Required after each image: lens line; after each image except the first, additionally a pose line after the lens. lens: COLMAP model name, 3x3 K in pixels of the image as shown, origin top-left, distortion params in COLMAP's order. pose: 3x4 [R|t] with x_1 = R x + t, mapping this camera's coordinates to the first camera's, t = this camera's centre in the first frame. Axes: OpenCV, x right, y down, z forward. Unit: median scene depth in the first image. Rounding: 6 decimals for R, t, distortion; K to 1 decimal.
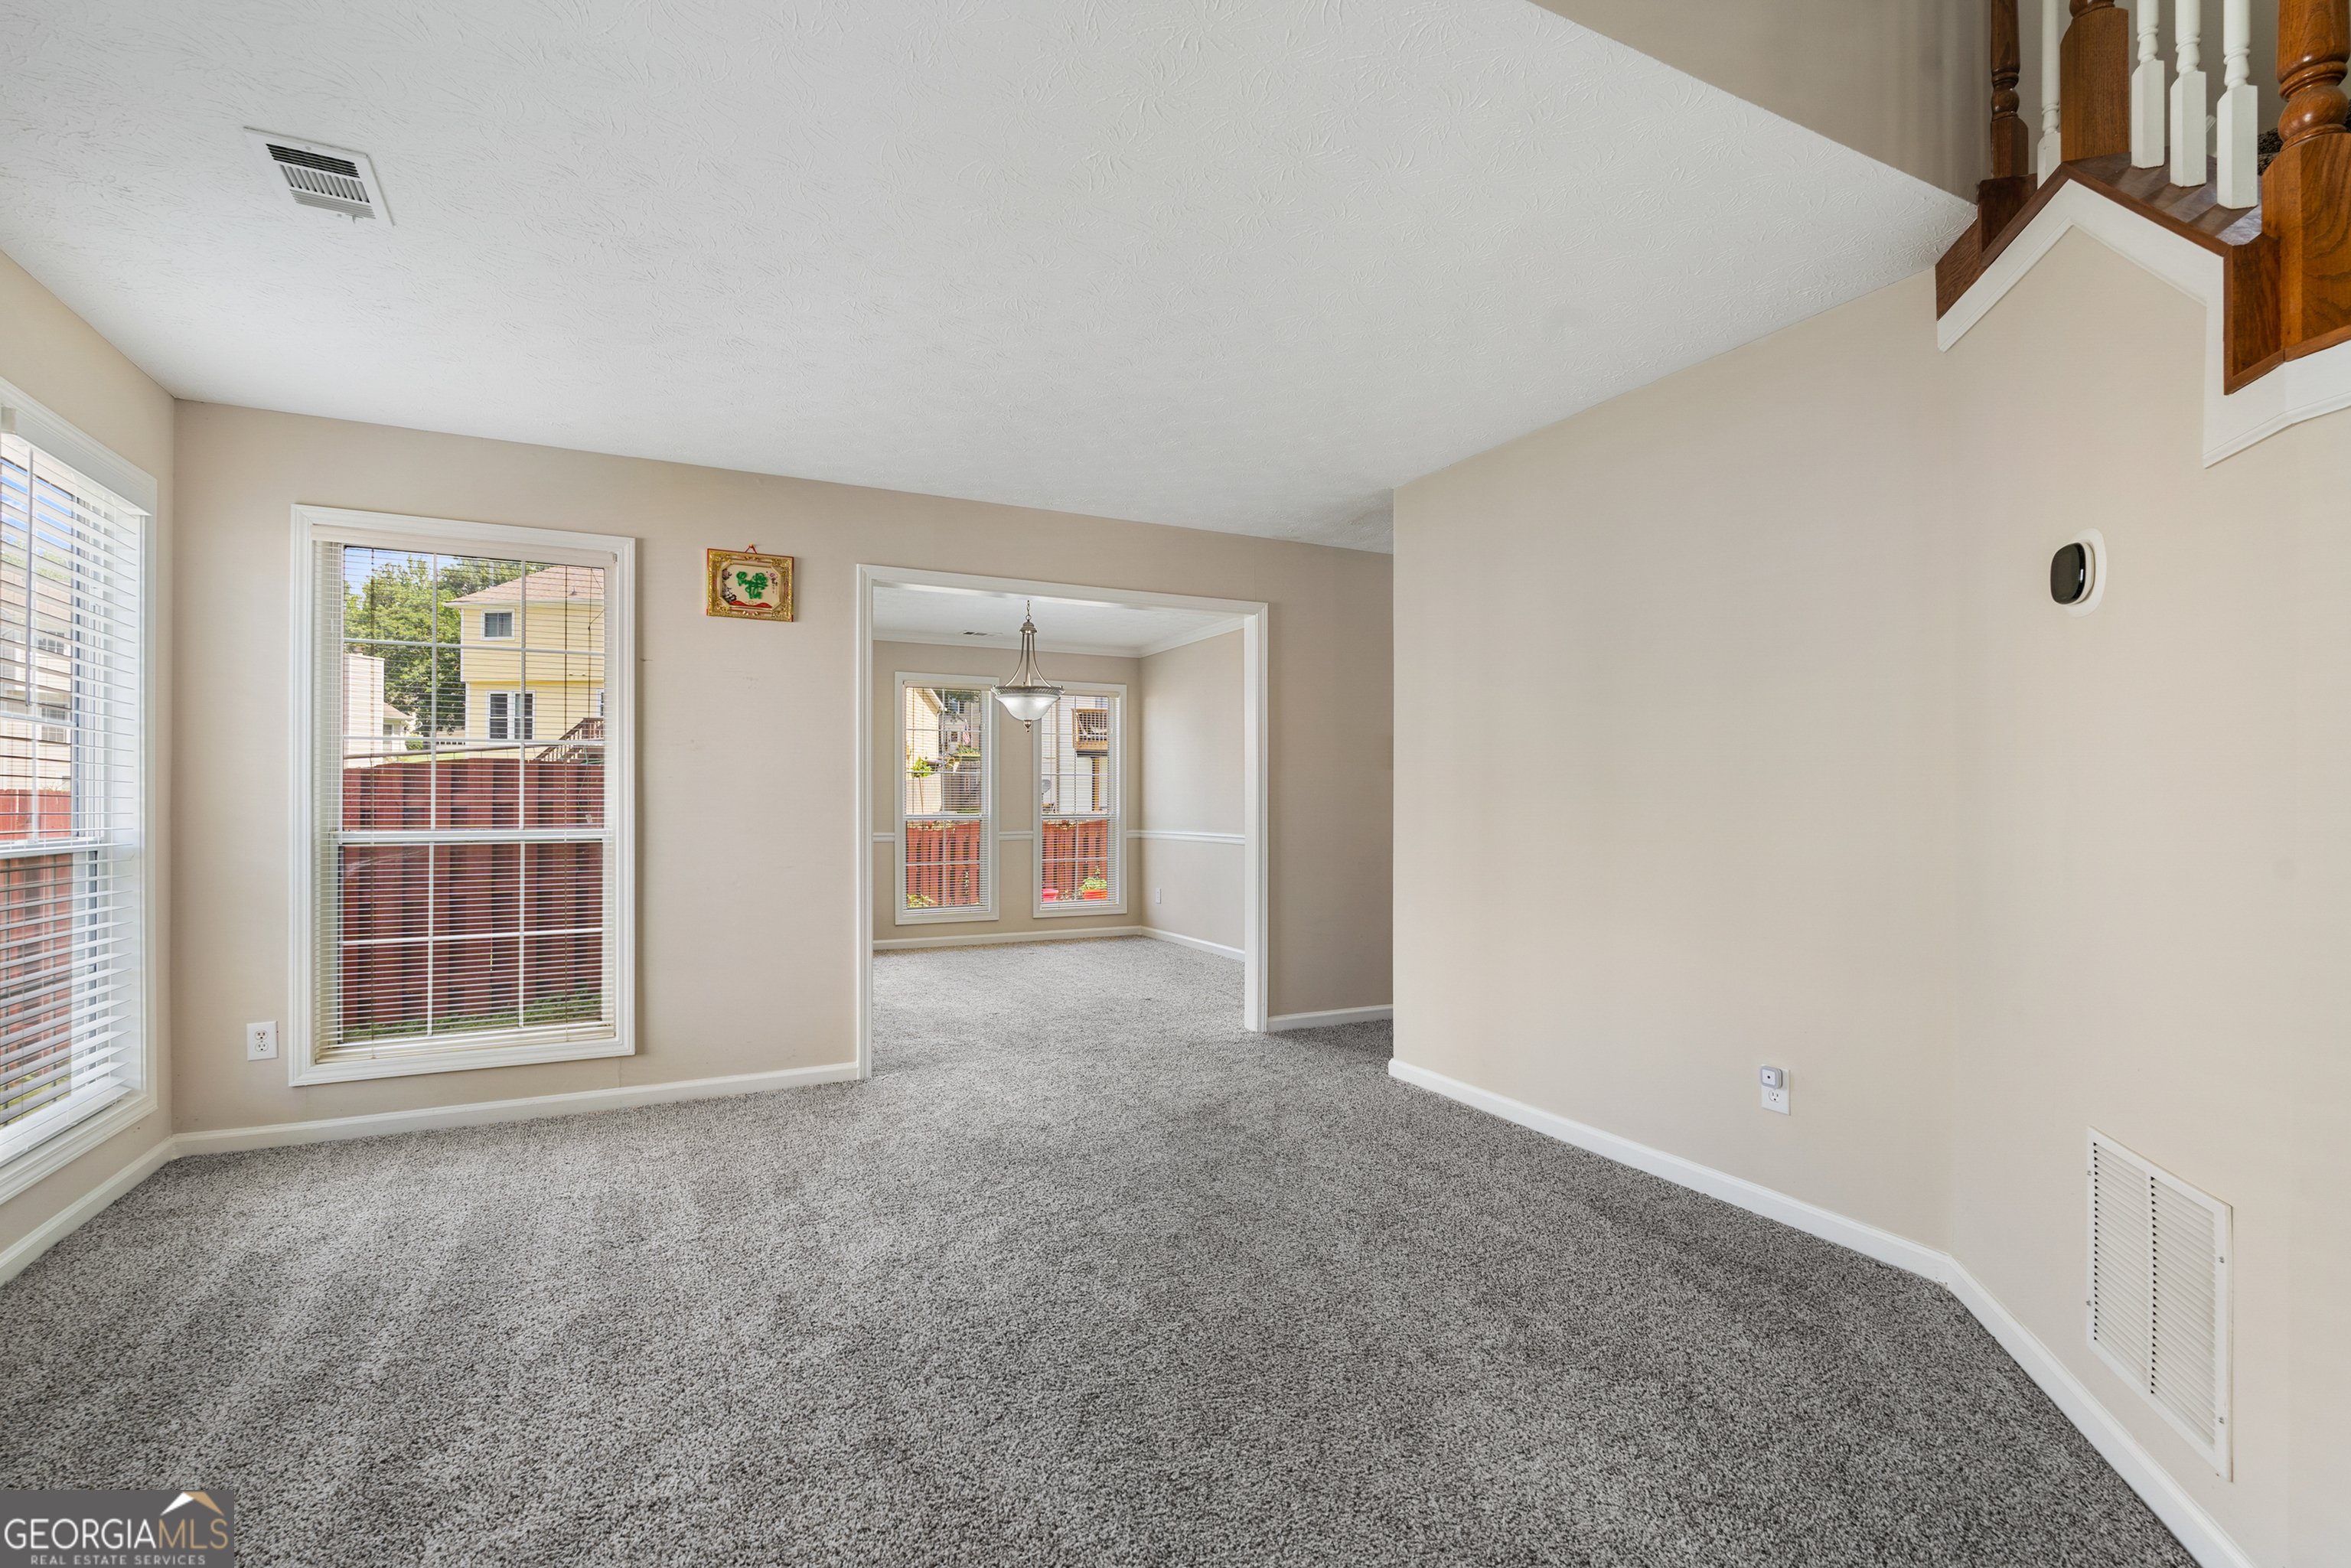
lens RADIAL K [[1033.9, 0, 1180.5], [0, 1033.9, 798.7], [0, 0, 1]] dist [0.000332, 0.000290]
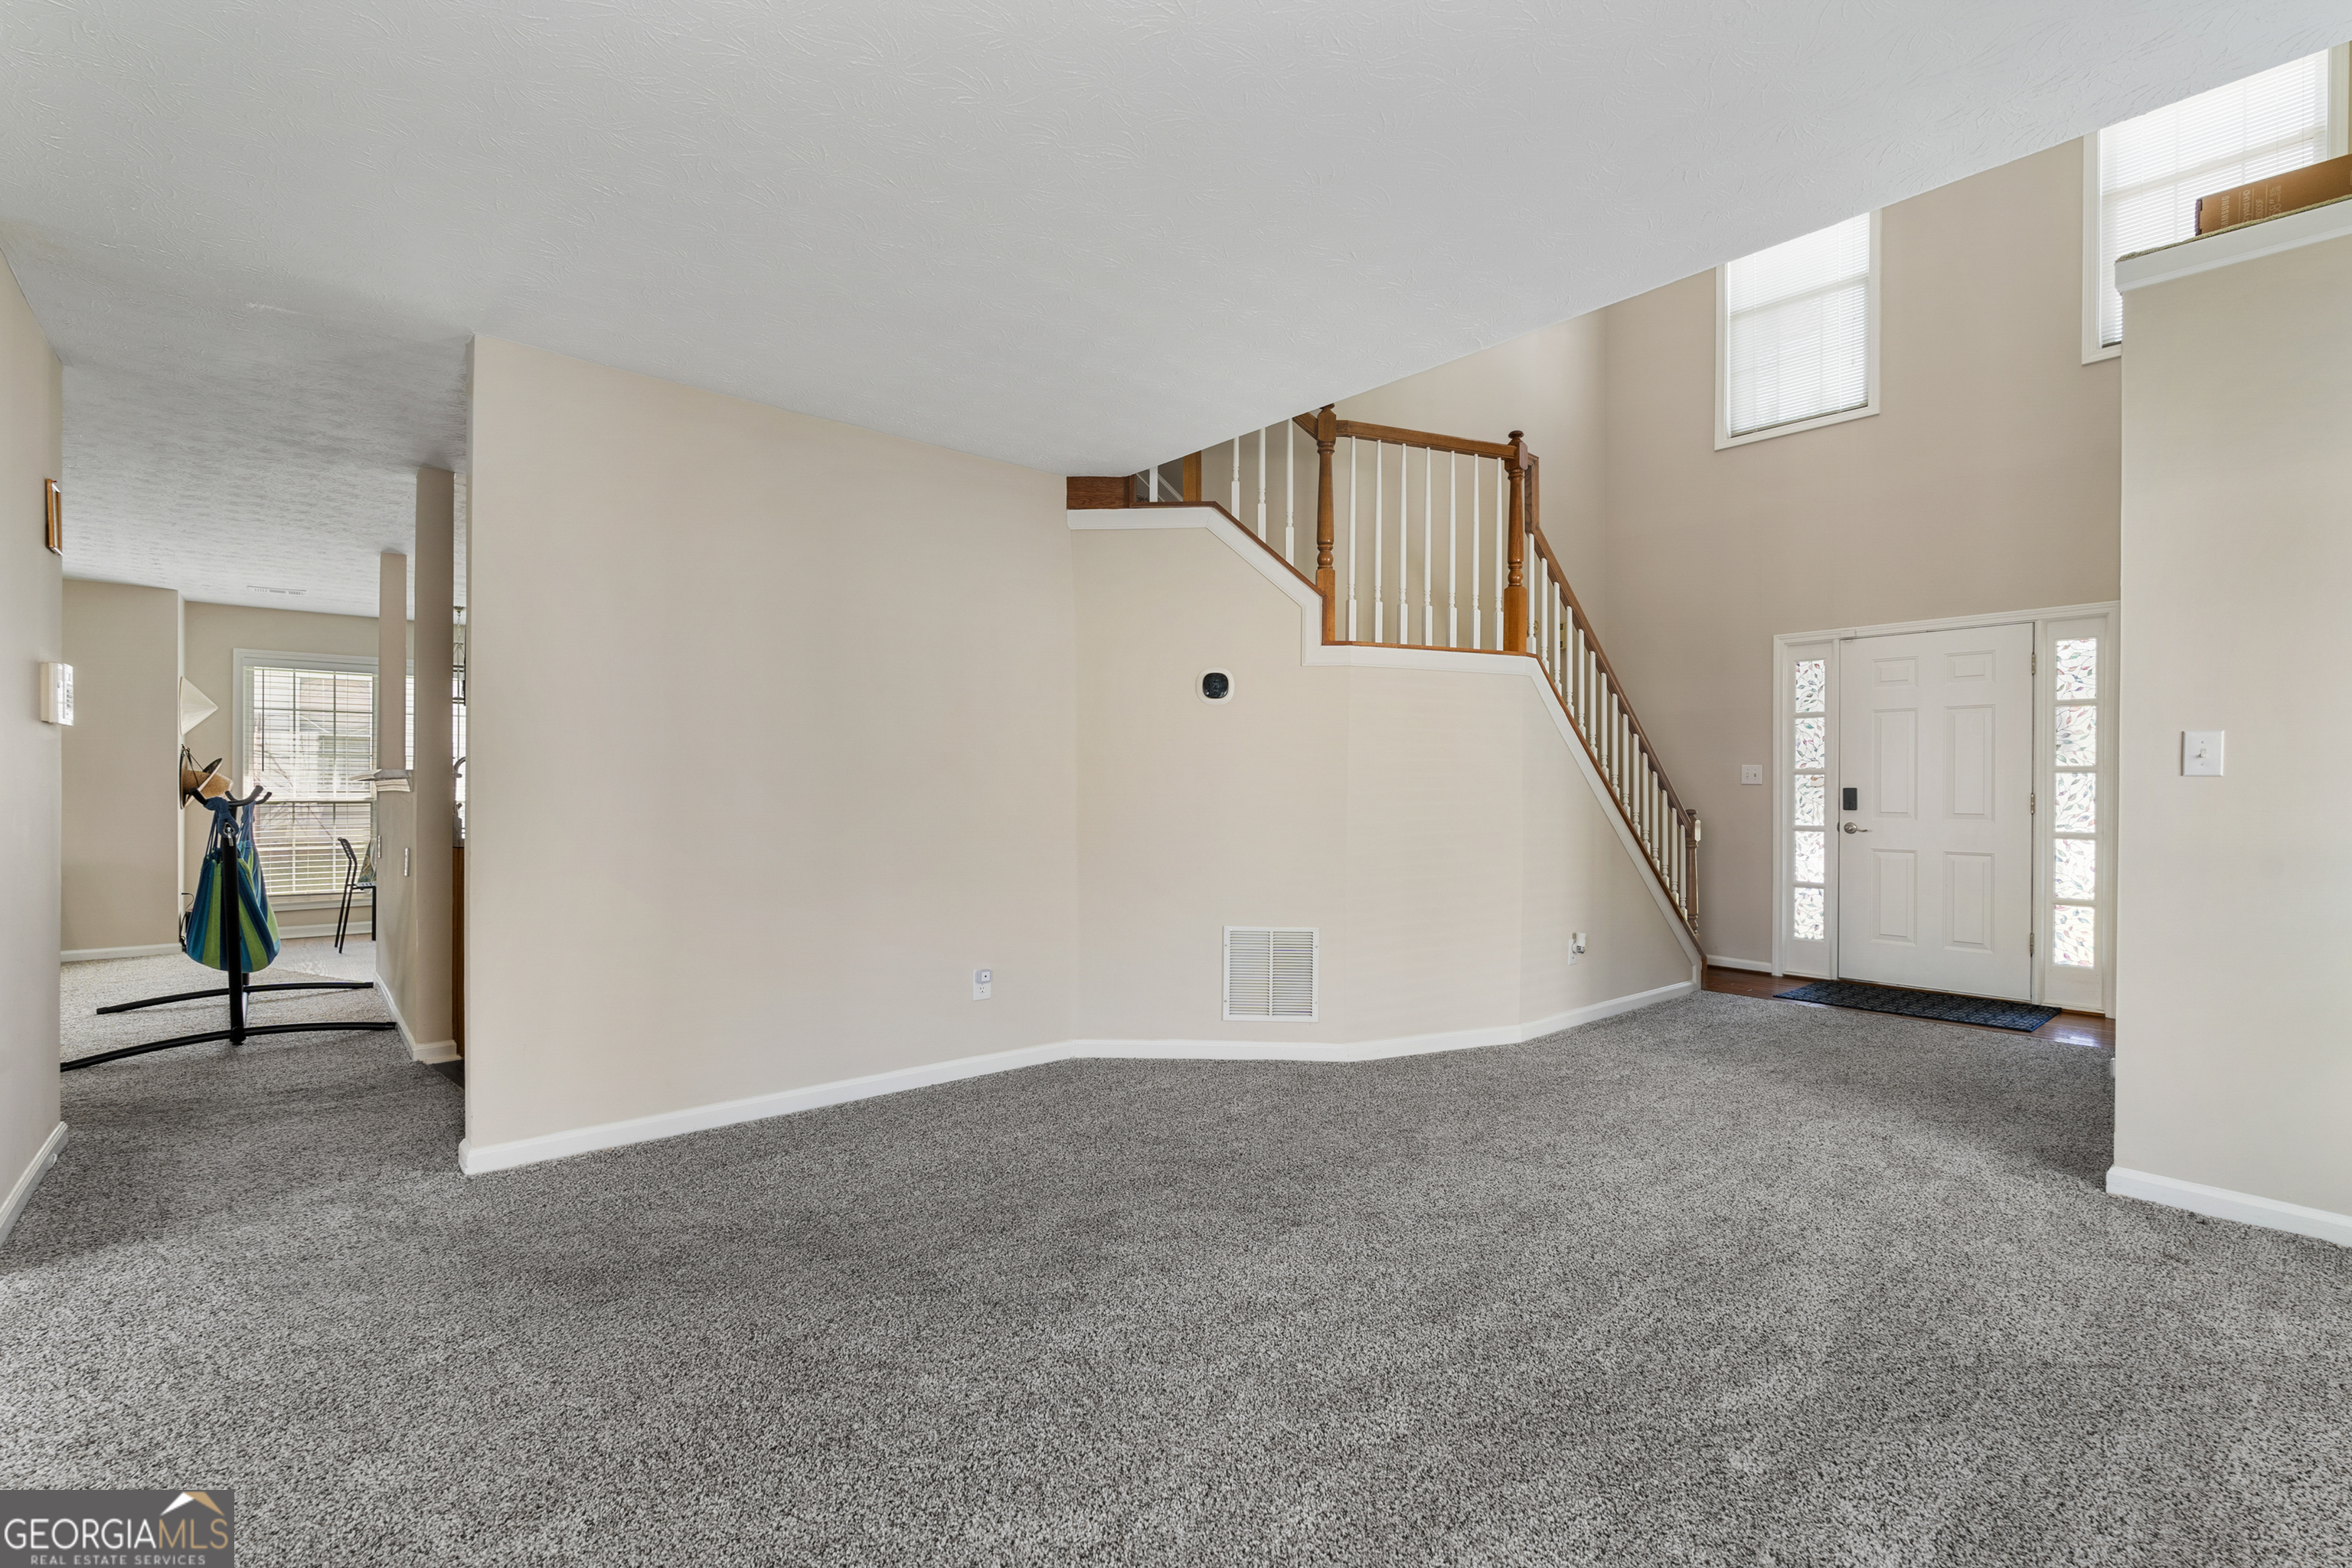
lens RADIAL K [[1034.4, 0, 1186.9], [0, 1034.4, 787.2], [0, 0, 1]] dist [0.000332, 0.000290]
pose [[-0.242324, -0.002707, 0.970191, -0.623698], [-0.009950, 0.999950, 0.000305, 0.001519], [-0.970144, -0.009580, -0.242339, 0.744967]]
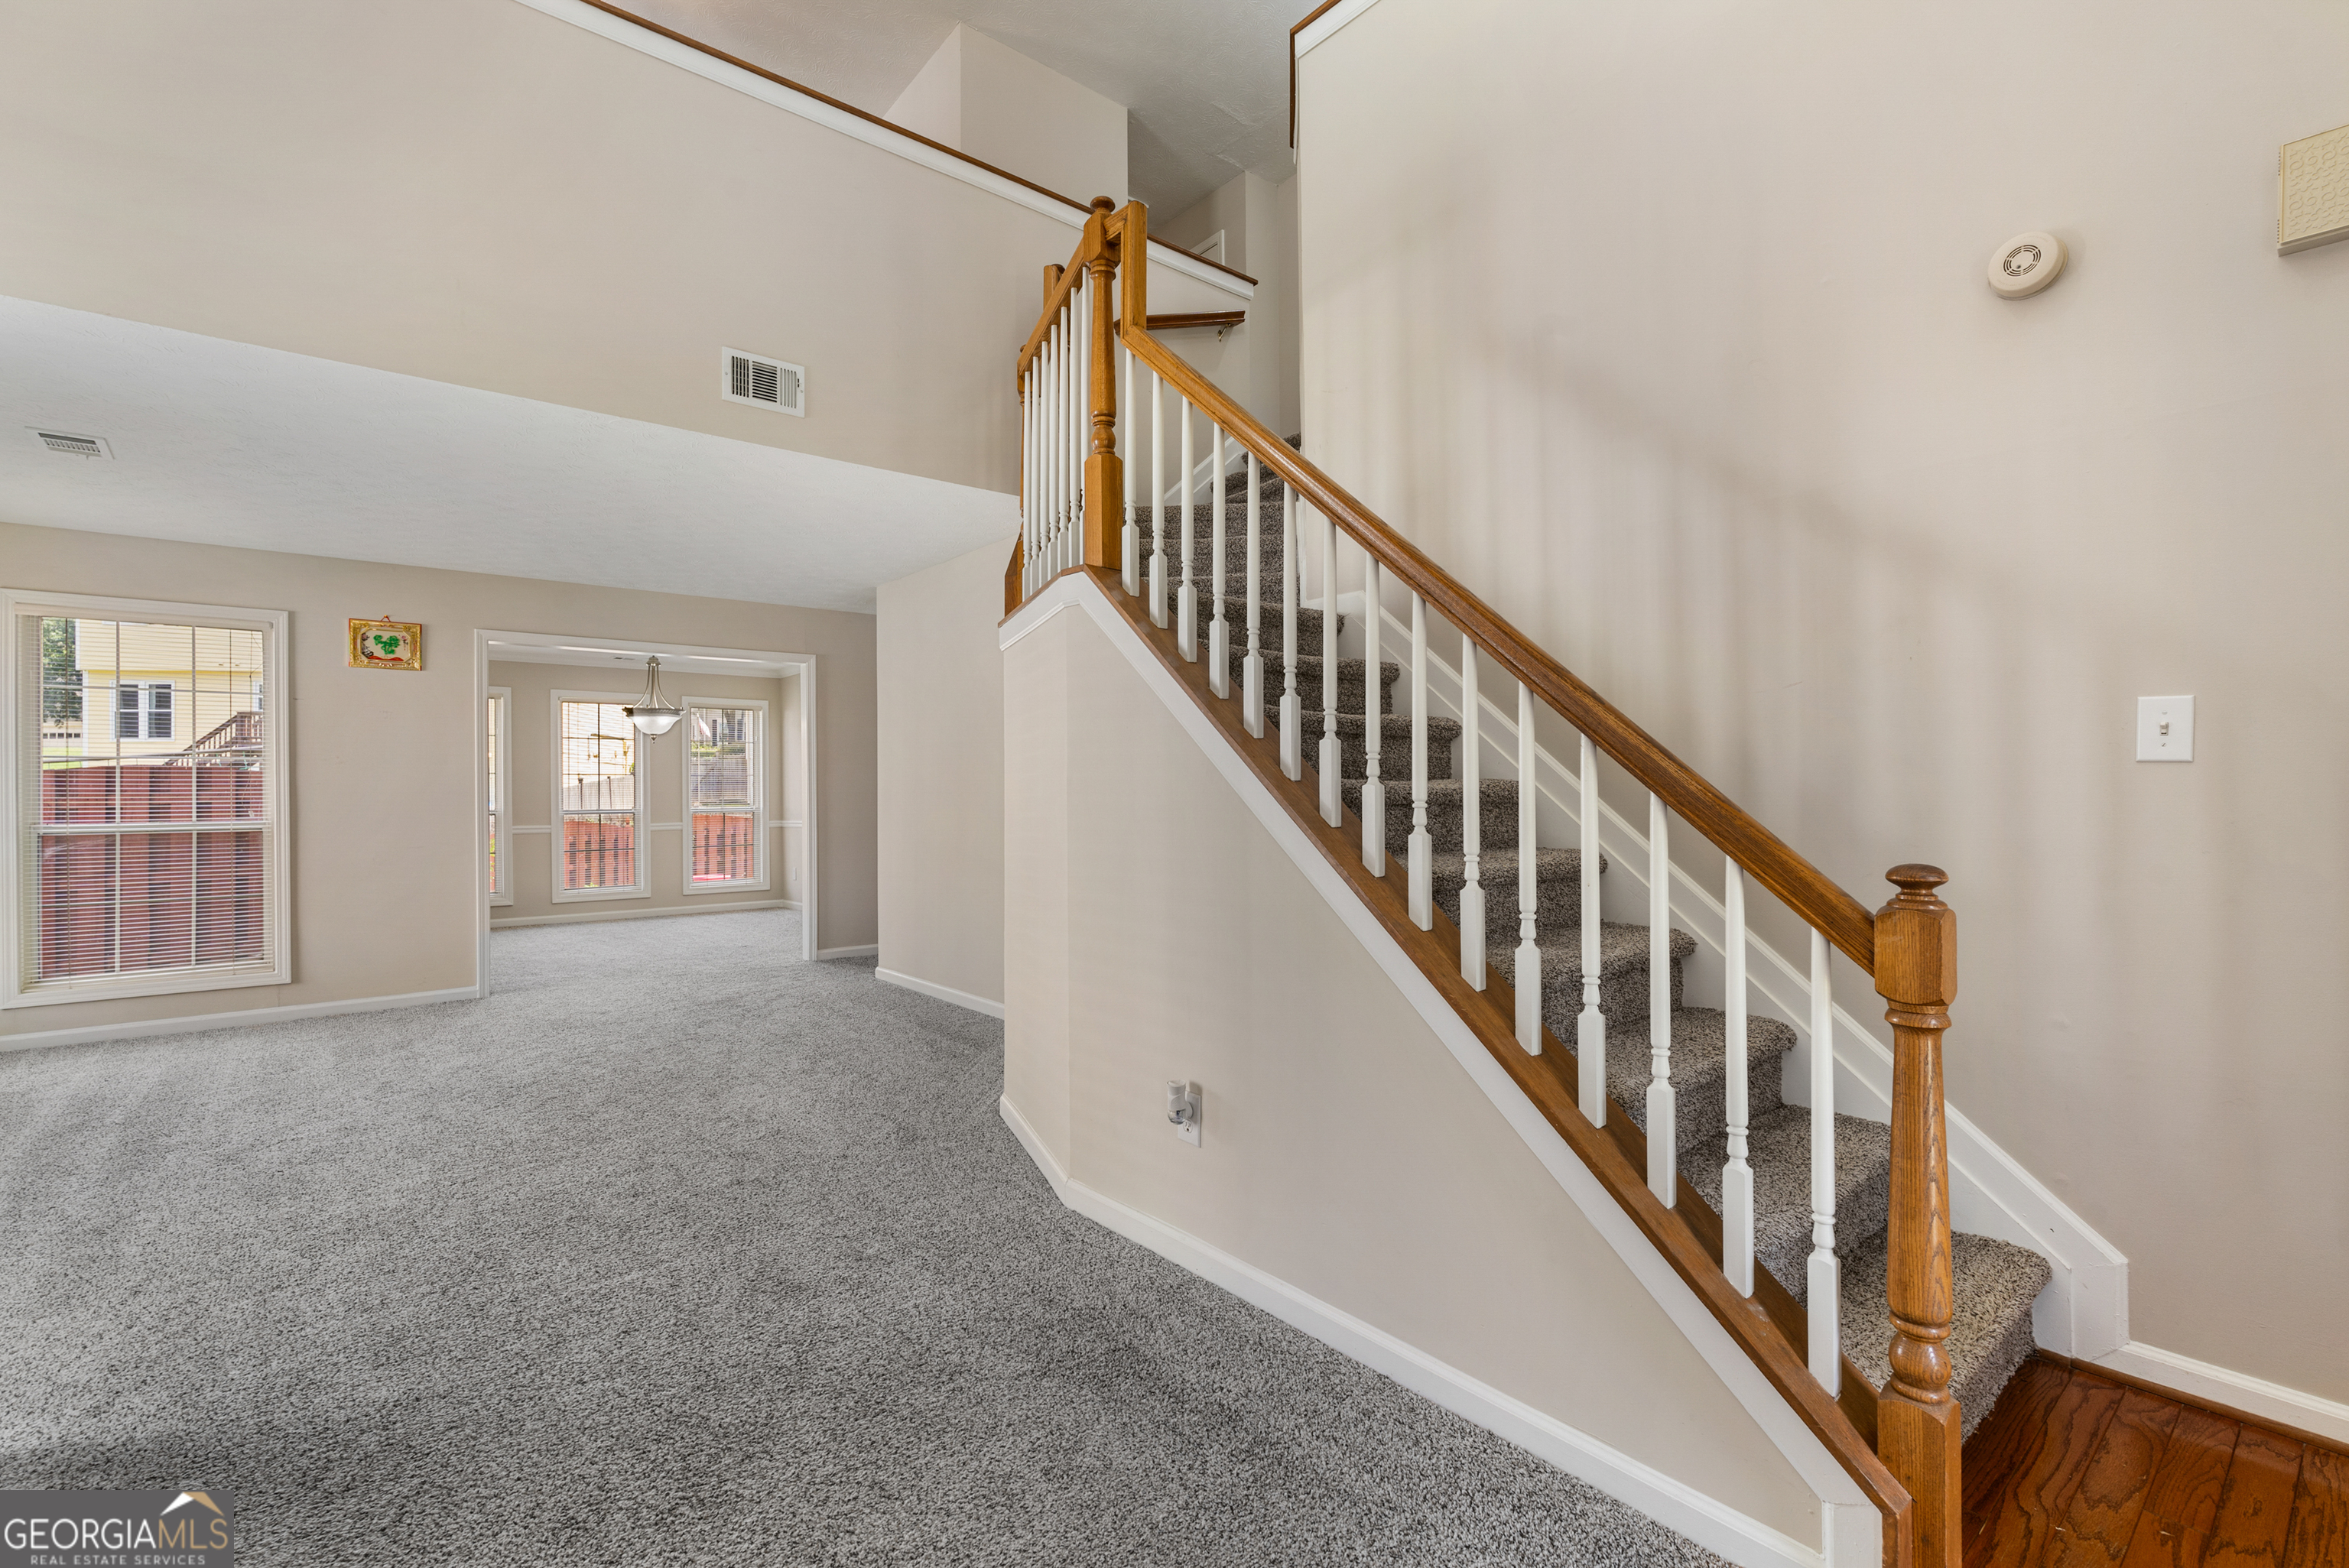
lens RADIAL K [[1033.0, 0, 1181.5], [0, 1033.0, 790.1], [0, 0, 1]] dist [0.000332, 0.000290]
pose [[0.976450, -0.008631, 0.215570, 0.330013], [0.009194, 0.999956, -0.001607, 0.001255], [-0.215547, 0.003551, 0.976487, -0.590241]]
